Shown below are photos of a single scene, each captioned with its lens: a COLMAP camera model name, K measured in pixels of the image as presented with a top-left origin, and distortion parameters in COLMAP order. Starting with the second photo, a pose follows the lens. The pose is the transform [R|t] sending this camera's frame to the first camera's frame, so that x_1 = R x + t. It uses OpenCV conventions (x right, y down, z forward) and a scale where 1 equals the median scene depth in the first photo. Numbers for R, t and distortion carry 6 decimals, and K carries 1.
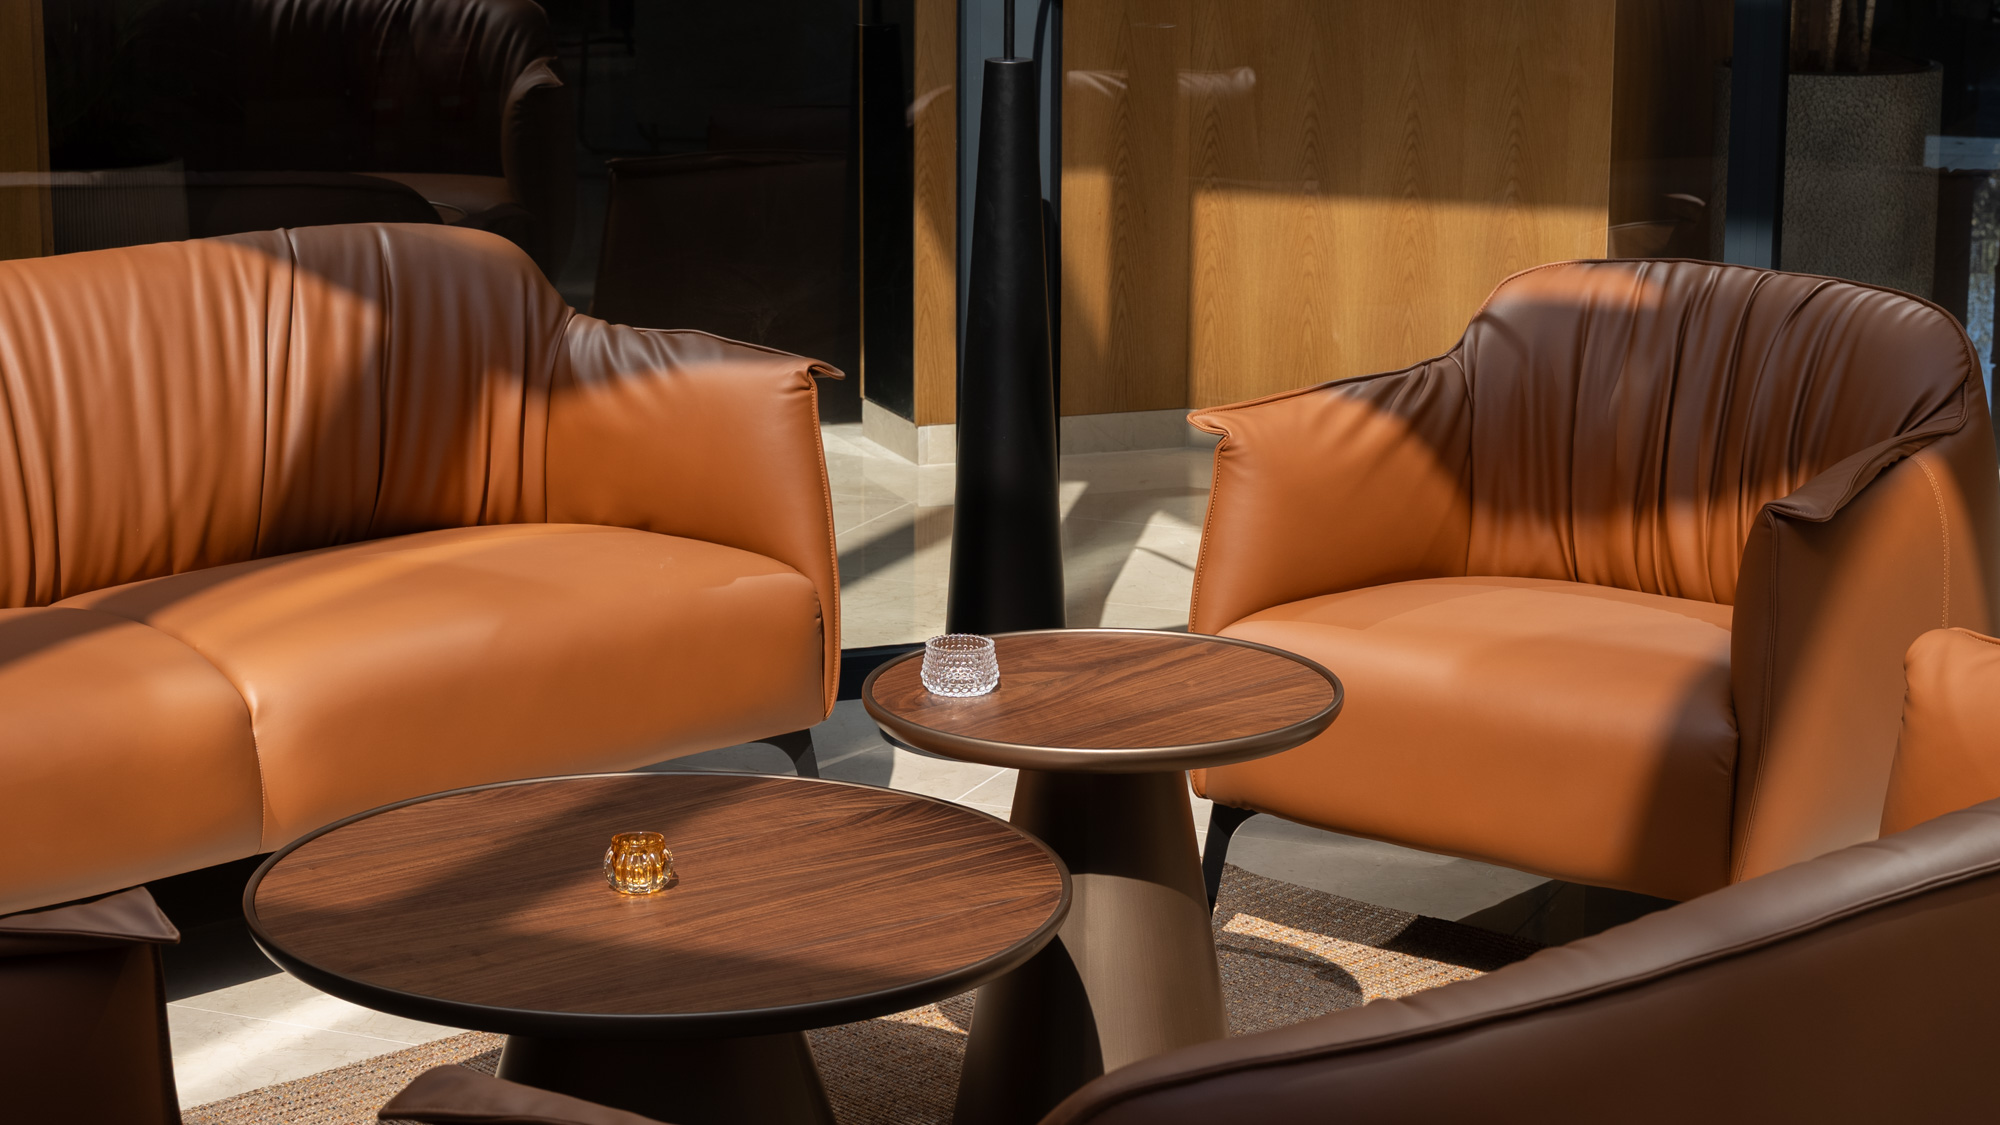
lens RADIAL K [[3666.1, 0, 1000.0], [0, 3666.1, 562.5], [0, 0, 1]] dist [-0.042442, 0.196406]
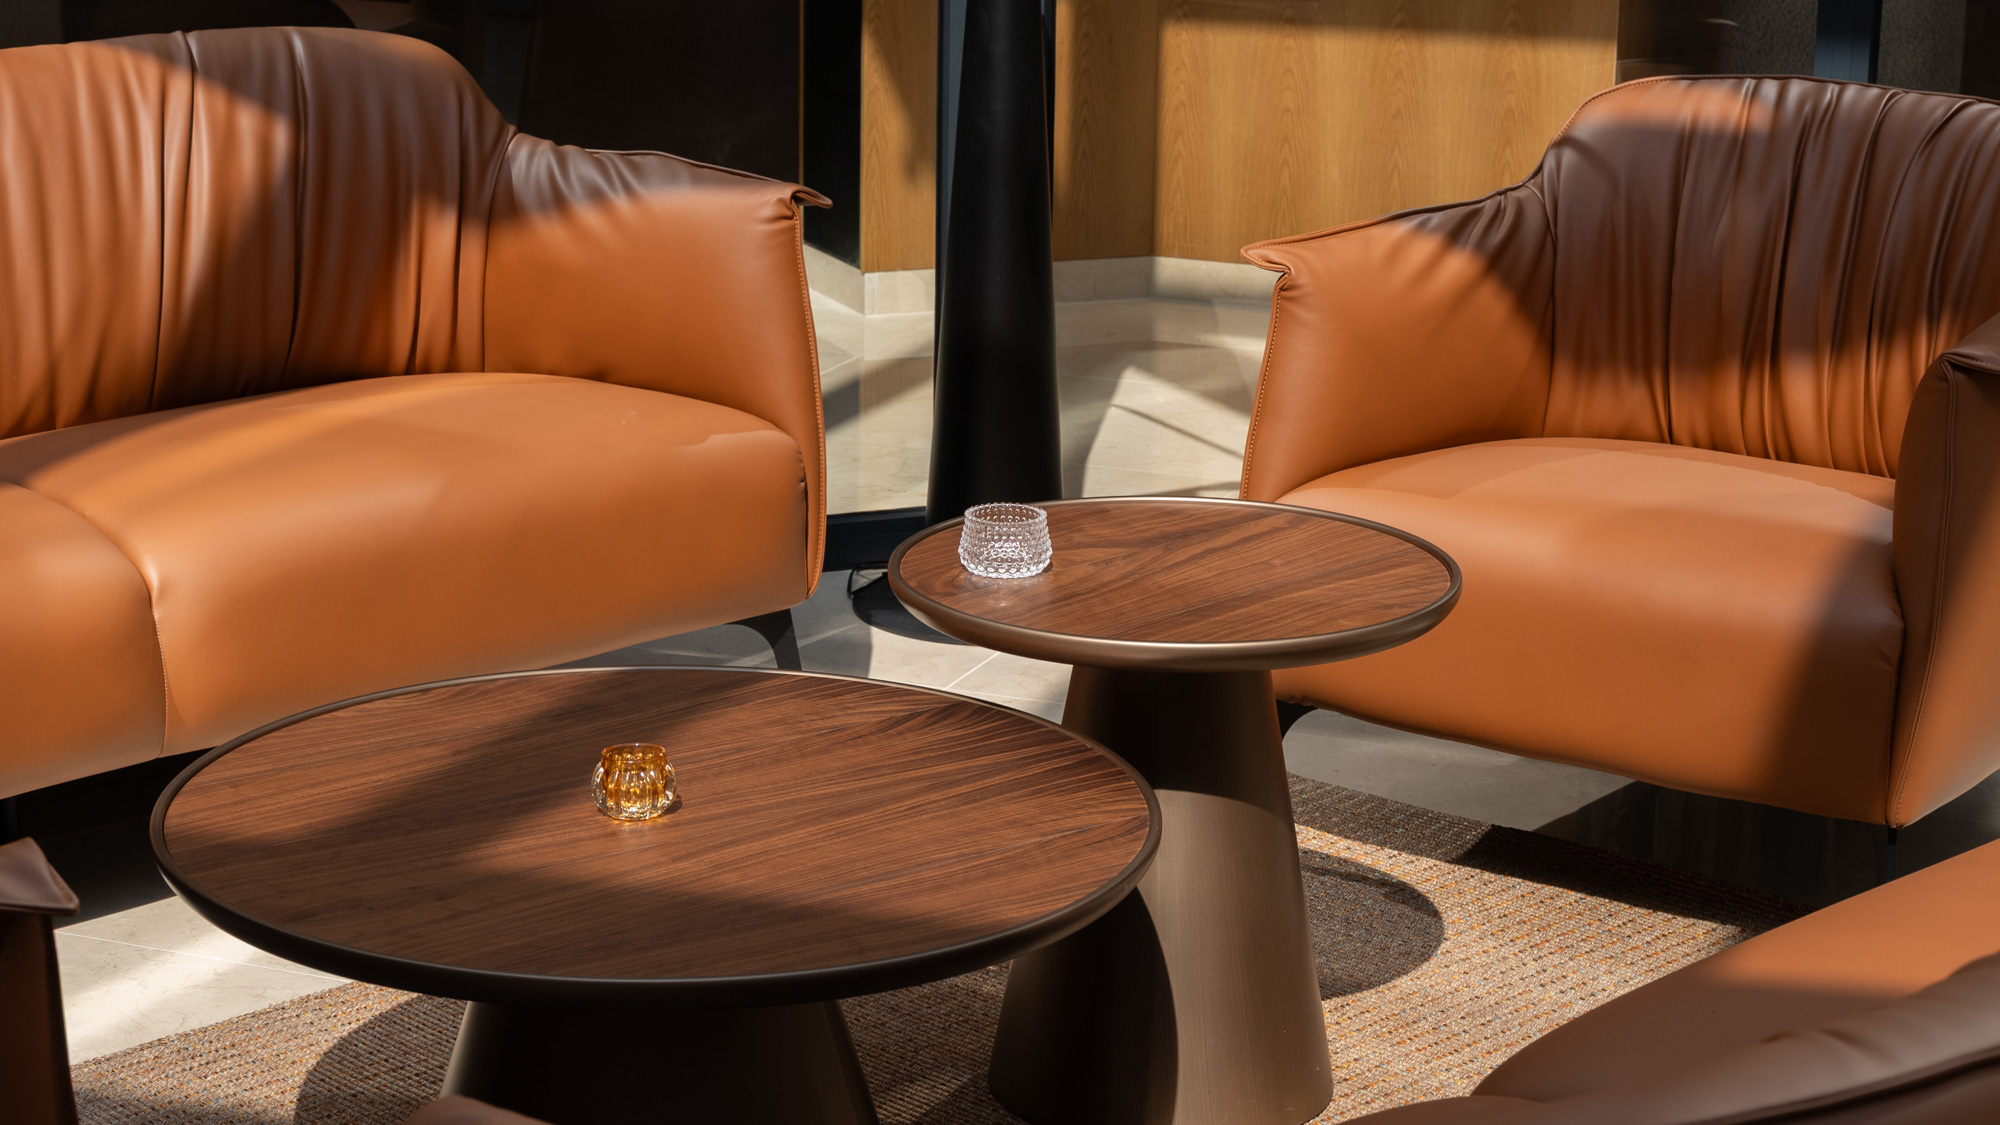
lens RADIAL K [[3666.1, 0, 1000.0], [0, 3666.1, 562.5], [0, 0, 1]] dist [-0.042442, 0.196406]
pose [[0.999451, 0.002957, 0.032992, -0.032672], [-0.004203, 0.999279, 0.037736, 0.001179], [-0.032857, -0.037854, 0.998743, 0.133146]]
